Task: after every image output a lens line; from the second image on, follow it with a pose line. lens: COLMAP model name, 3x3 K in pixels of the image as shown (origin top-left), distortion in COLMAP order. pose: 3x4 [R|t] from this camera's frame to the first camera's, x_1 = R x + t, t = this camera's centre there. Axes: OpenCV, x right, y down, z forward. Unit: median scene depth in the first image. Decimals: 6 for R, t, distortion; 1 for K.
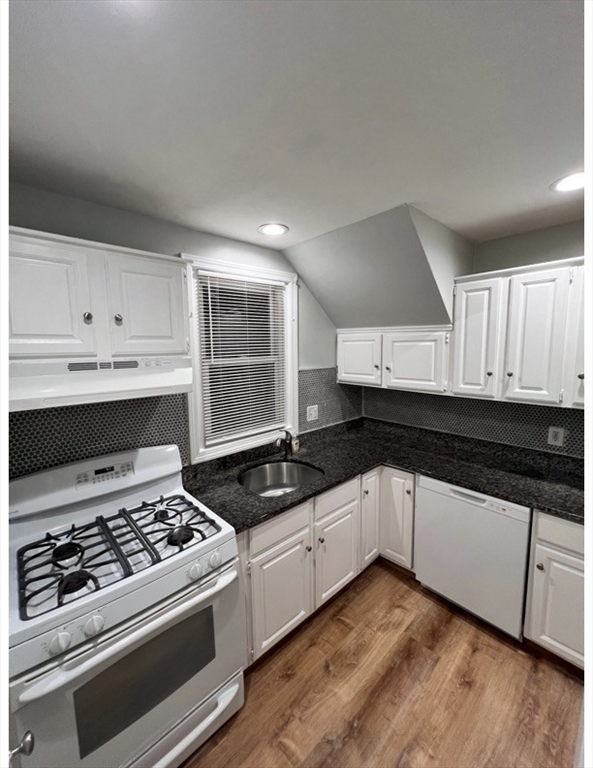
lens RADIAL K [[305.4, 0, 296.5], [0, 305.4, 384.0], [0, 0, 1]] dist [-0.001255, 0.000247]
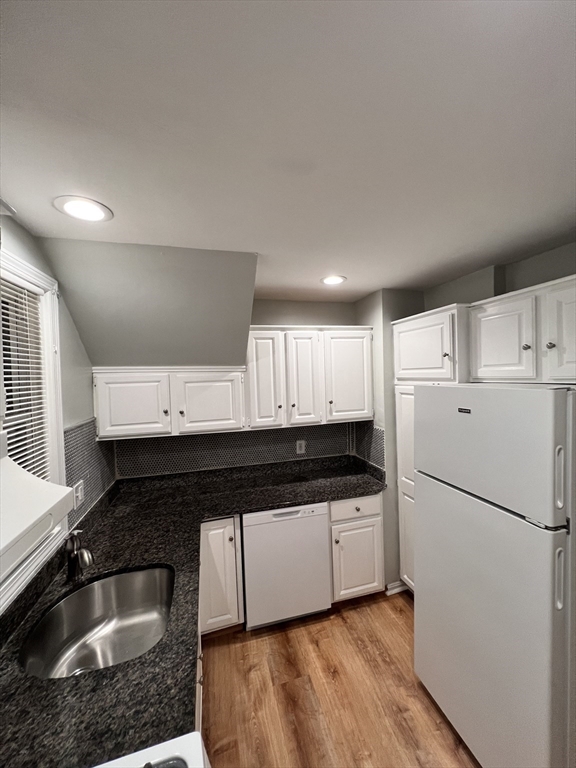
lens RADIAL K [[306.9, 0, 288.0], [0, 306.9, 384.0], [0, 0, 1]] dist [-0.000510, -0.000049]
pose [[0.457367, -0.026161, 0.888893, -0.419089], [0.136849, 0.989731, -0.041285, -0.064080], [-0.878685, 0.140526, 0.456251, 0.371563]]
